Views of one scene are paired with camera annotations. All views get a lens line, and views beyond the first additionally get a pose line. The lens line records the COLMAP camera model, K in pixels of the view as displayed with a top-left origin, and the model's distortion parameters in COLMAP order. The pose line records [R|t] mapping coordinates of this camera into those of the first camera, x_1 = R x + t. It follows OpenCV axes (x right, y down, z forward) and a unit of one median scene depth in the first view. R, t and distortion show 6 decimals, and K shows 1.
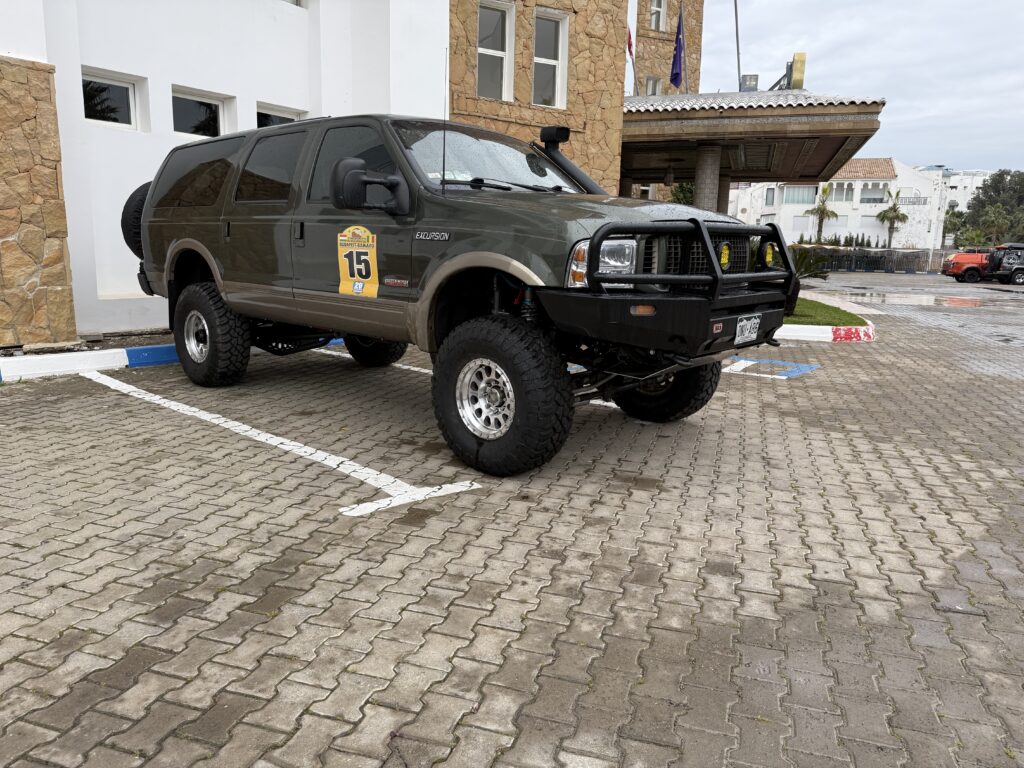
lens RADIAL K [[725.0, 0, 512.8], [0, 725.0, 379.5], [0, 0, 1]] dist [0.004433, -0.000236]
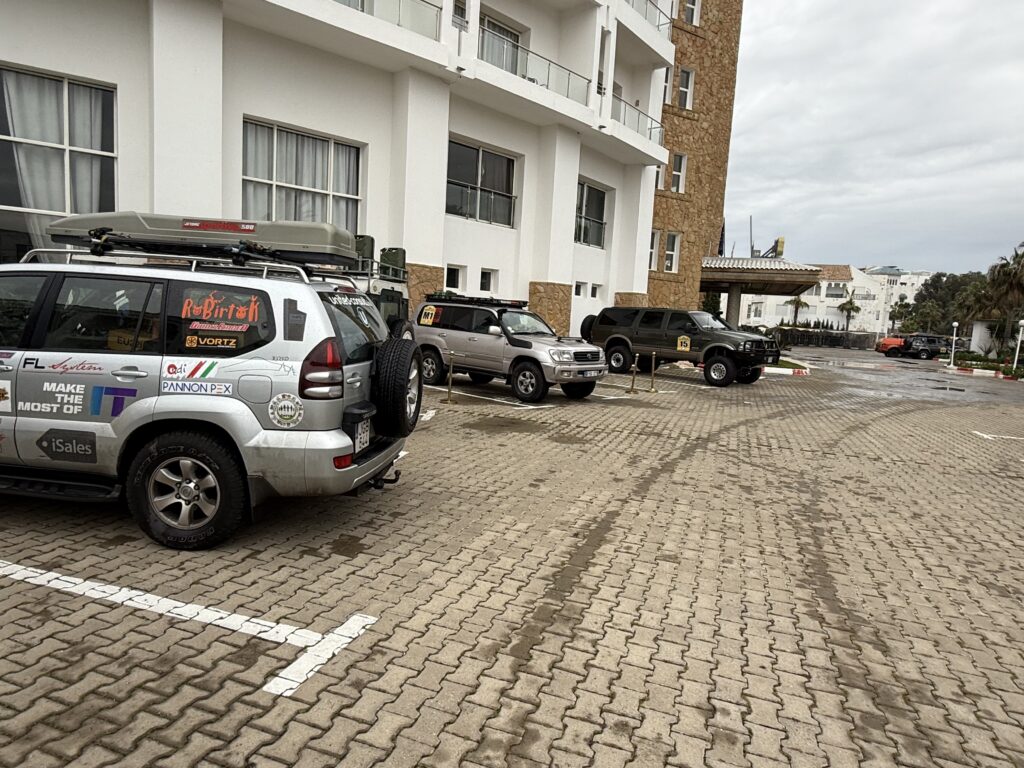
lens RADIAL K [[632.2, 0, 512.7], [0, 632.2, 387.7], [0, 0, 1]] dist [0.001765, 0.001125]
pose [[0.999038, 0.036424, -0.024433, -0.076851], [-0.037946, 0.997161, -0.065040, 0.027244], [0.021995, 0.065904, 0.997584, -0.195025]]
